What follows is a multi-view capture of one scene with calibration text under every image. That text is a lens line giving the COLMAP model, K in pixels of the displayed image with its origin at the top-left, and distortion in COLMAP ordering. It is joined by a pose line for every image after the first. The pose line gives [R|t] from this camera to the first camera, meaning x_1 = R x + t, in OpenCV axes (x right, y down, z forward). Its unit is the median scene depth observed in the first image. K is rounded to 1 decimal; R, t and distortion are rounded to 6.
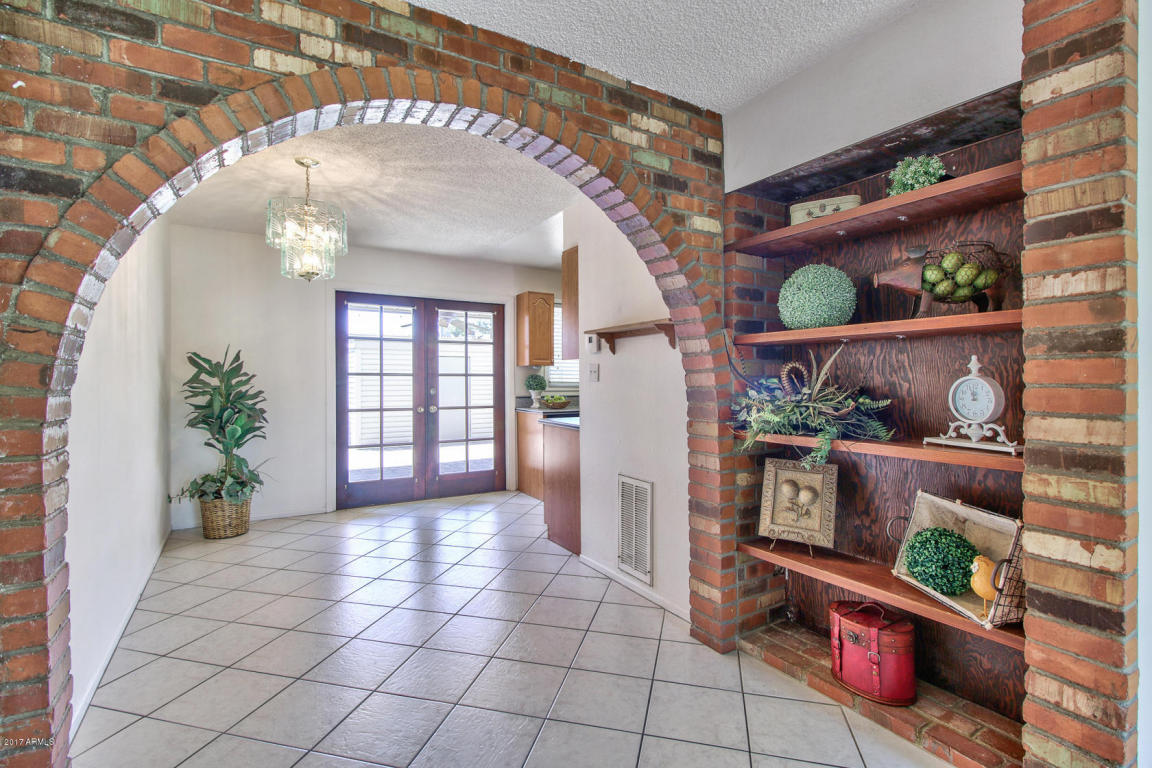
lens RADIAL K [[547.3, 0, 574.0], [0, 547.3, 394.0], [0, 0, 1]] dist [0.008708, -0.010482]
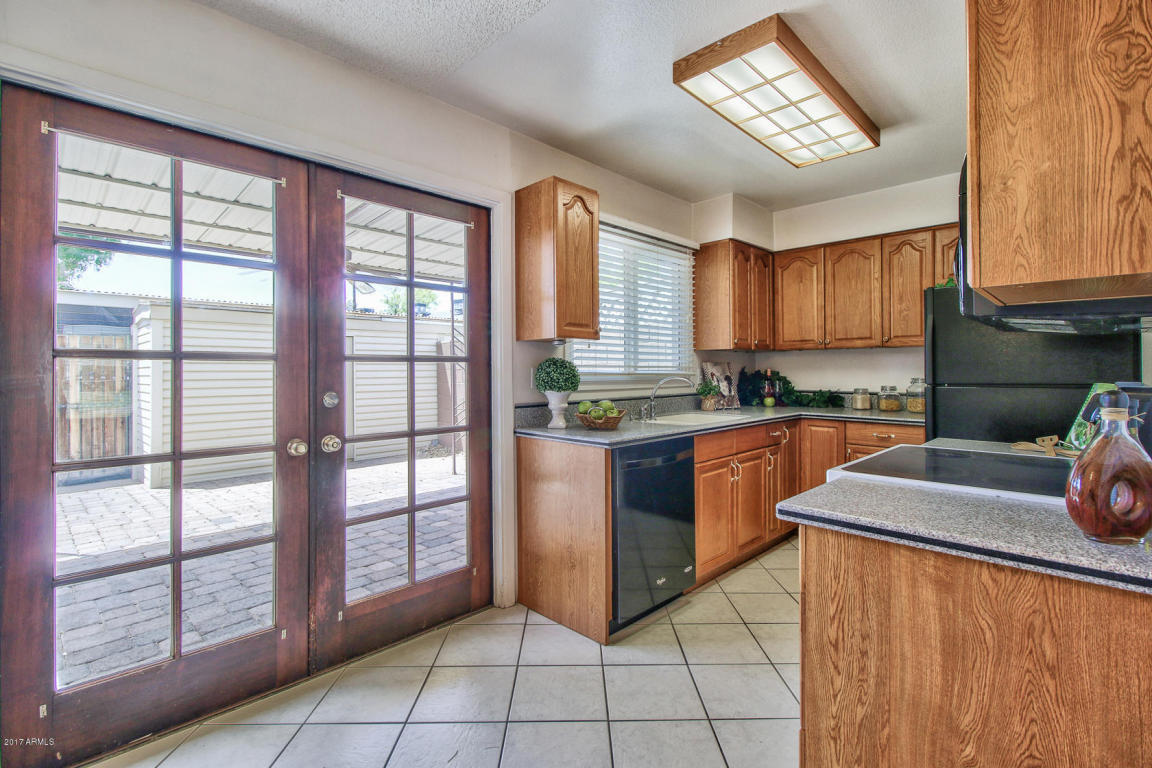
lens RADIAL K [[547.3, 0, 586.9], [0, 547.3, 370.7], [0, 0, 1]] dist [0.008708, -0.010482]
pose [[0.964544, -0.005634, 0.263863, -0.246943], [0.012144, 0.999661, -0.023050, -0.018932], [-0.263643, 0.025437, 0.964285, 0.766323]]
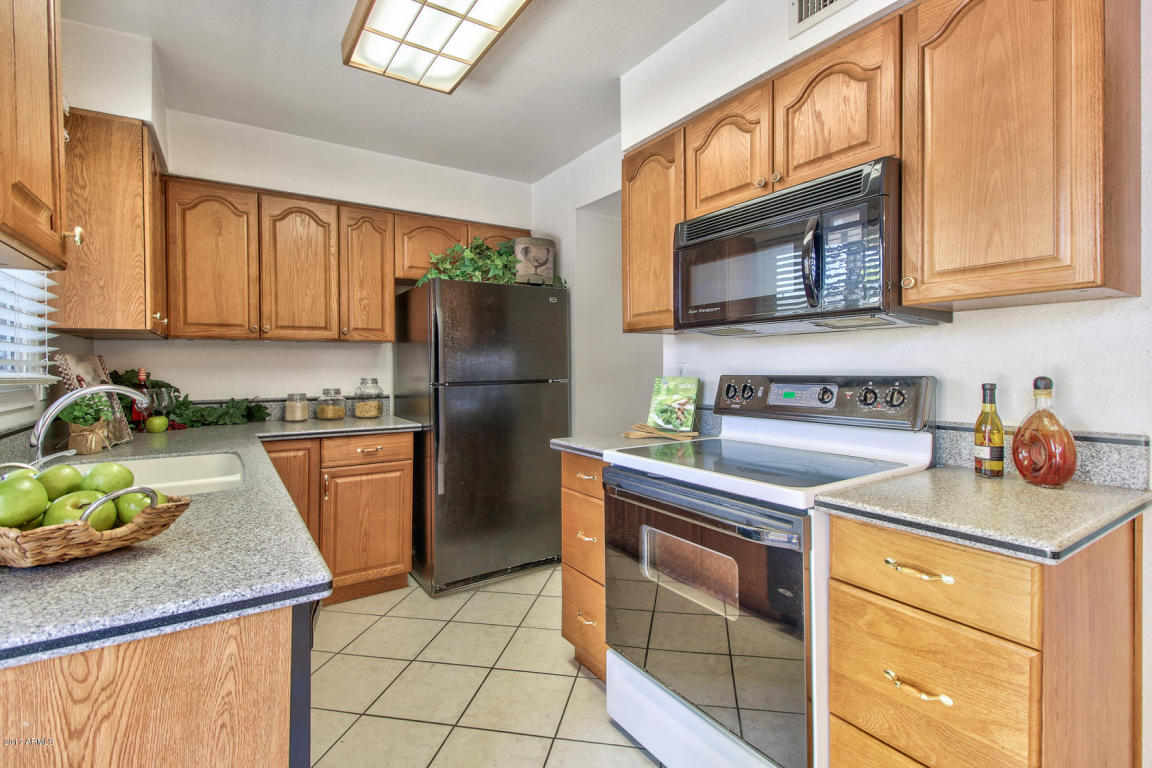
lens RADIAL K [[547.3, 0, 543.8], [0, 547.3, 372.0], [0, 0, 1]] dist [0.008708, -0.010482]
pose [[-0.008035, -0.010049, 0.999917, -0.265147], [0.032006, 0.999435, 0.010301, -0.030005], [-0.999455, 0.032086, -0.007709, 1.248360]]
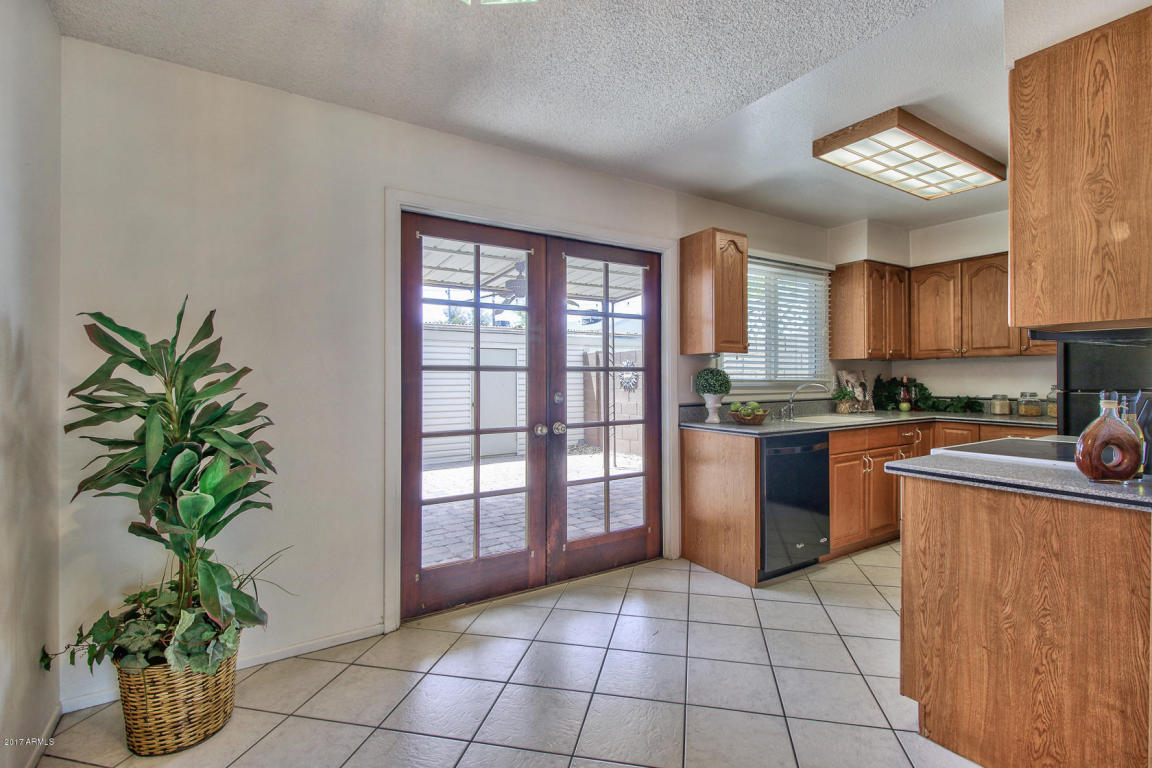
lens RADIAL K [[547.3, 0, 579.8], [0, 547.3, 384.7], [0, 0, 1]] dist [0.008708, -0.010482]
pose [[0.999510, -0.006612, 0.030605, -0.341007], [0.007039, 0.999879, -0.013867, -0.013969], [-0.030510, 0.014076, 0.999435, 0.571663]]
